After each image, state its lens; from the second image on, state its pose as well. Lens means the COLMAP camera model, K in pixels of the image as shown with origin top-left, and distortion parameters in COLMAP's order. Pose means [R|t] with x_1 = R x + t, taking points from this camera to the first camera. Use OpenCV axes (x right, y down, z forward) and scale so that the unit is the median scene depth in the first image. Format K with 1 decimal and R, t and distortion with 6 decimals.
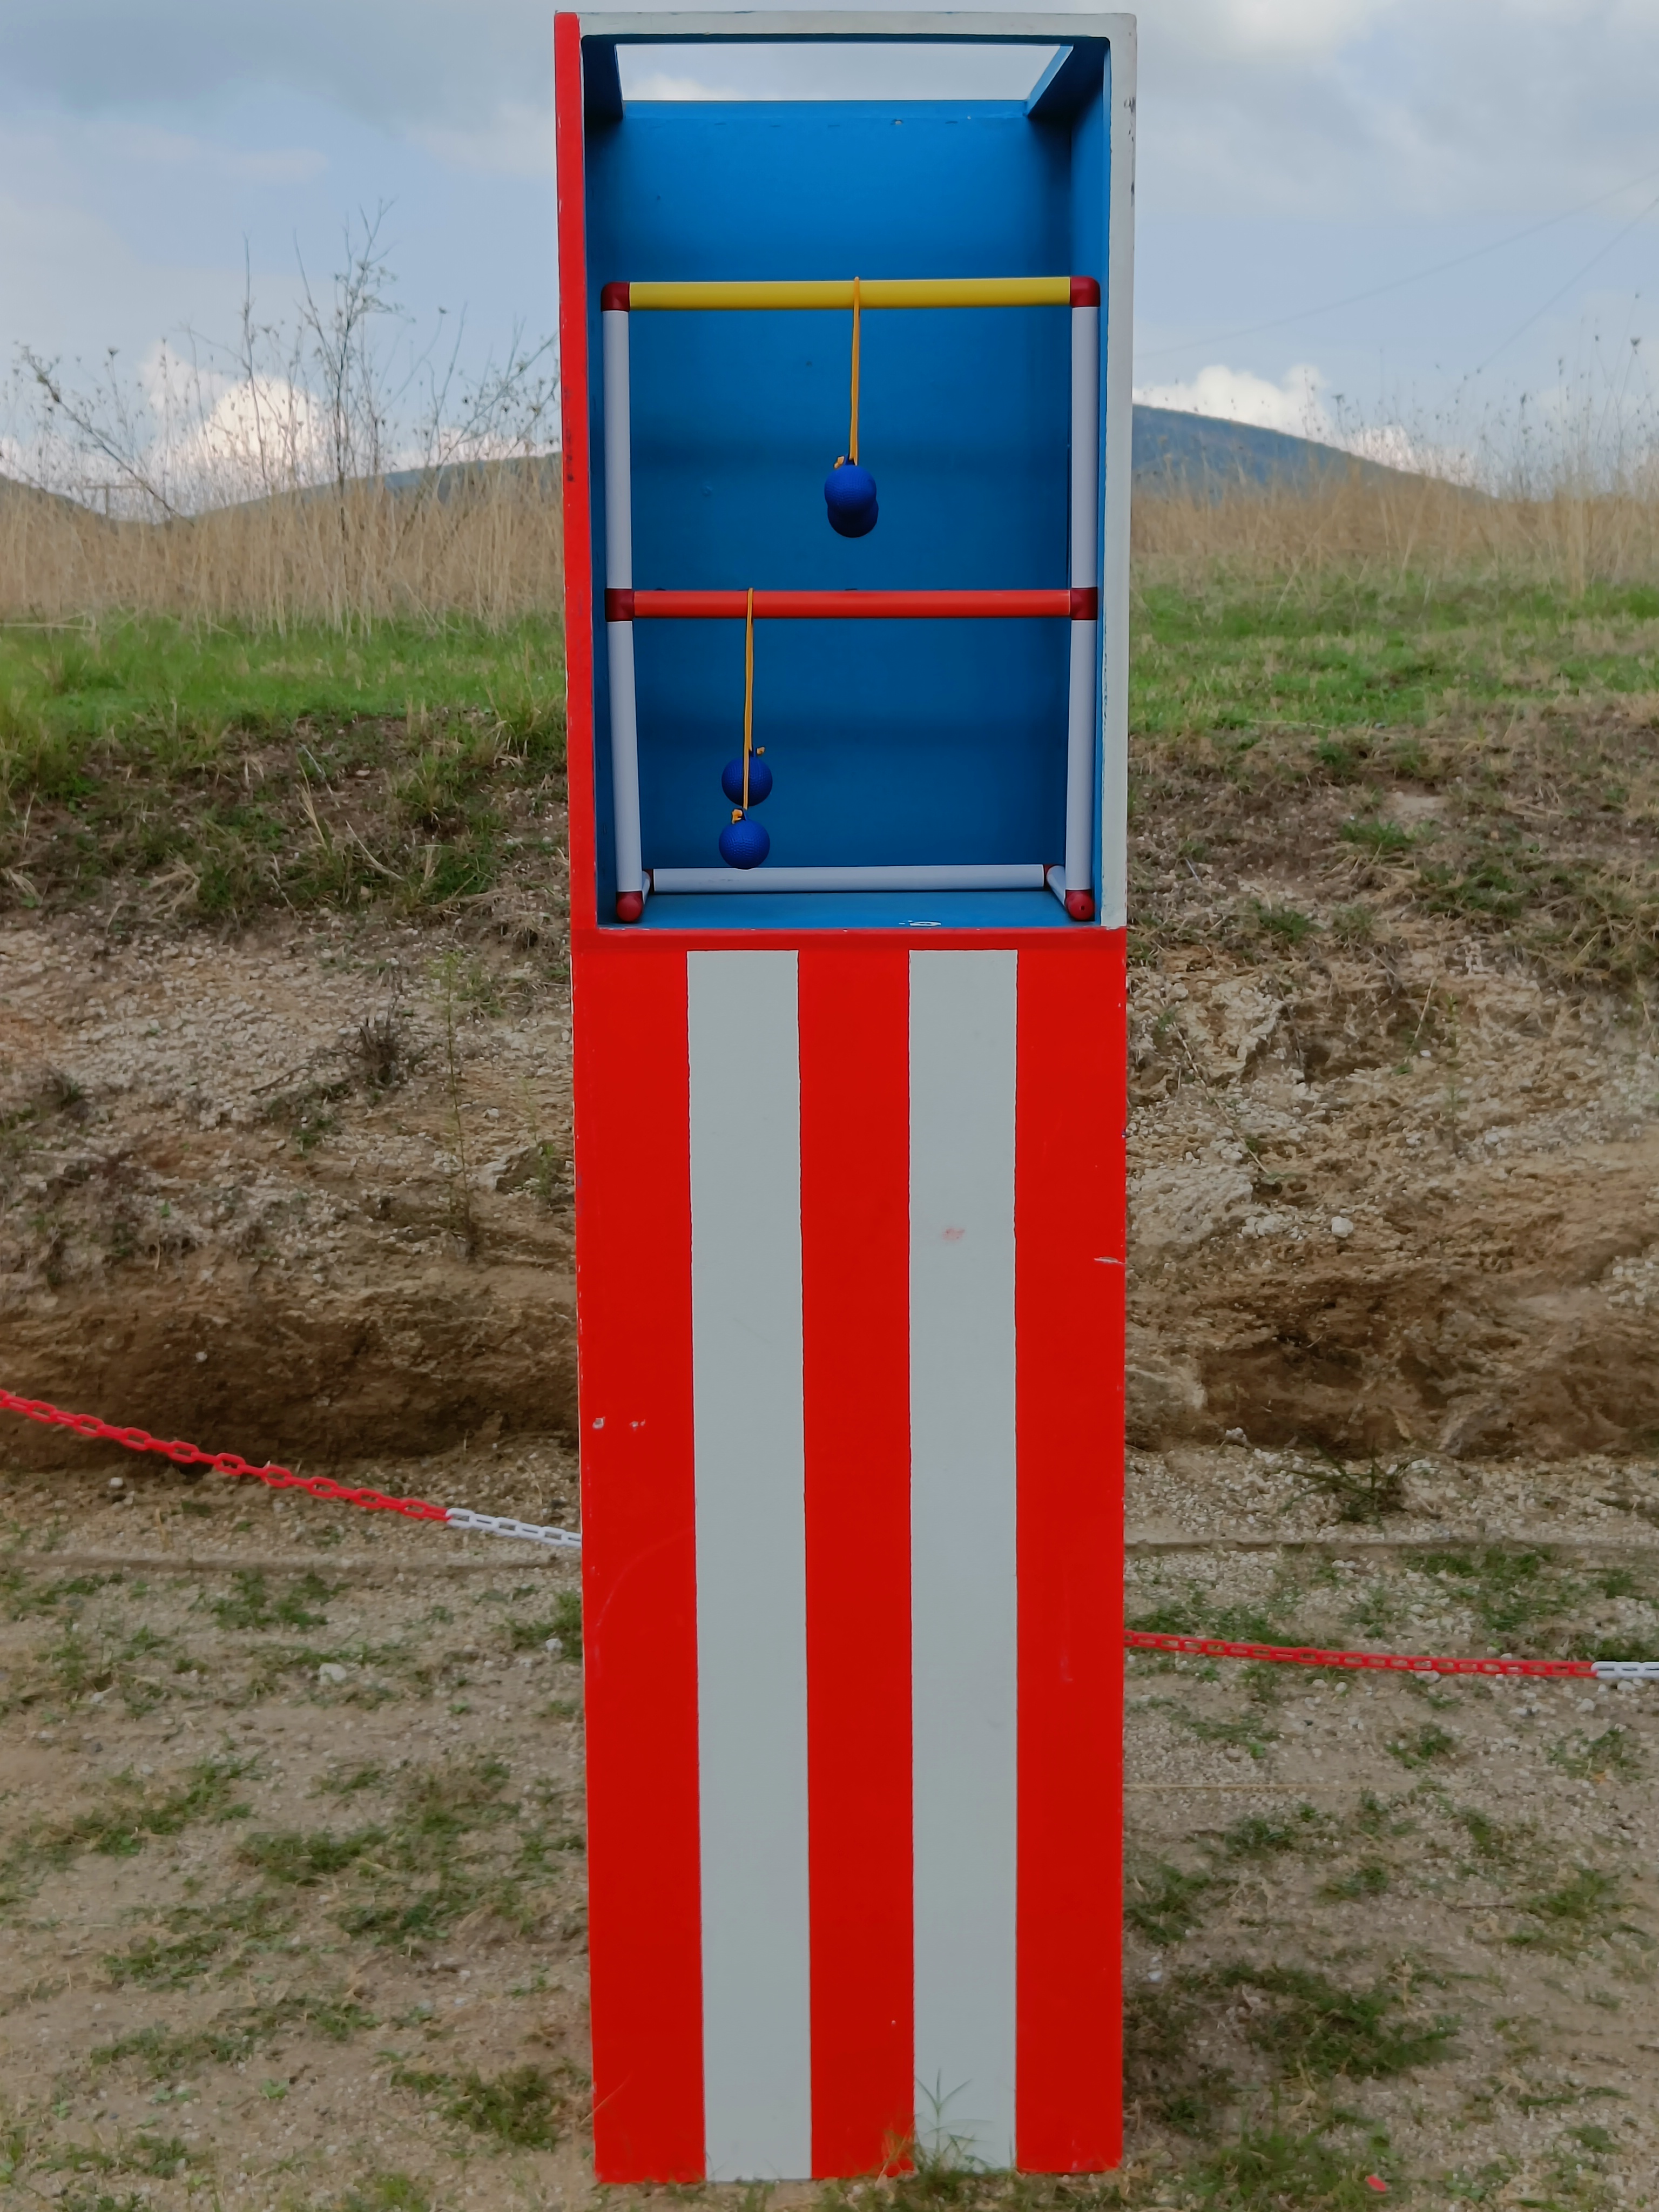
lens RADIAL K [[1540.4, 0, 796.8], [0, 1540.4, 1077.2], [0, 0, 1]] dist [0.047064, -0.036430]
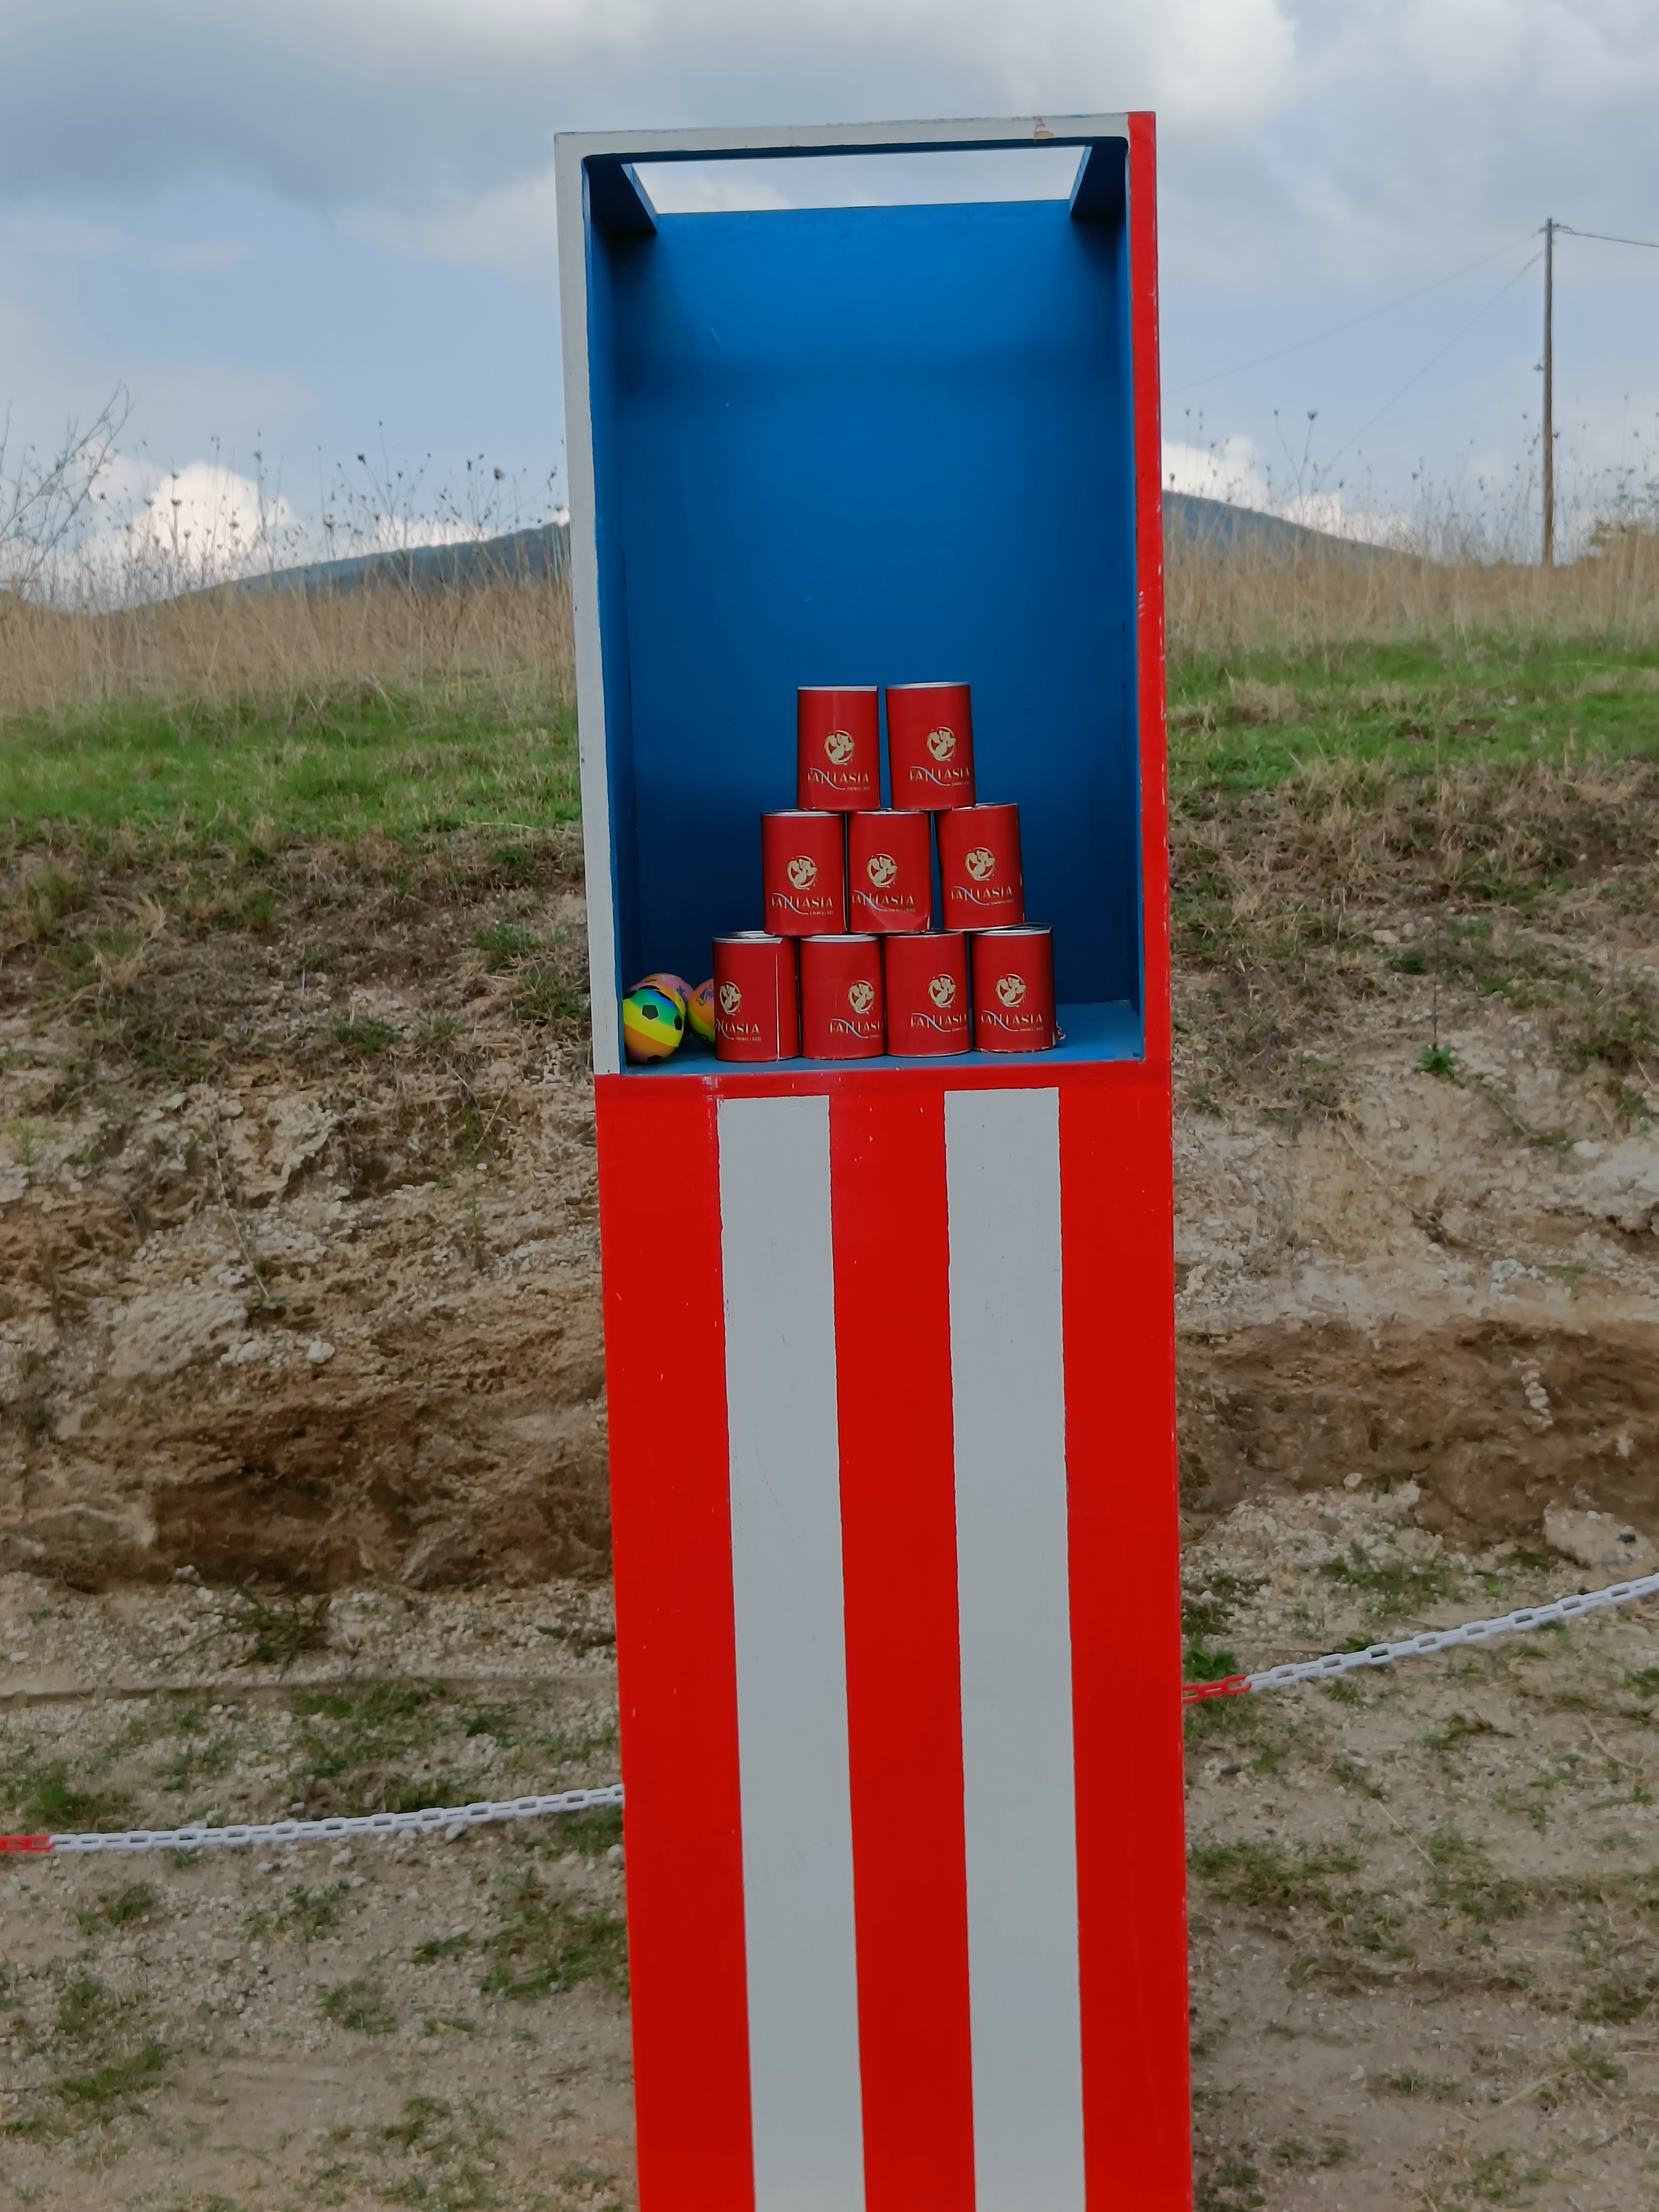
lens RADIAL K [[1527.7, 0, 951.8], [0, 1527.7, 1129.5], [0, 0, 1]] dist [0.047657, -0.041297]
pose [[0.999682, -0.025215, -0.000294, 0.746354], [0.025211, 0.999645, -0.008656, -0.024081], [0.000512, 0.008646, 0.999962, 0.035205]]
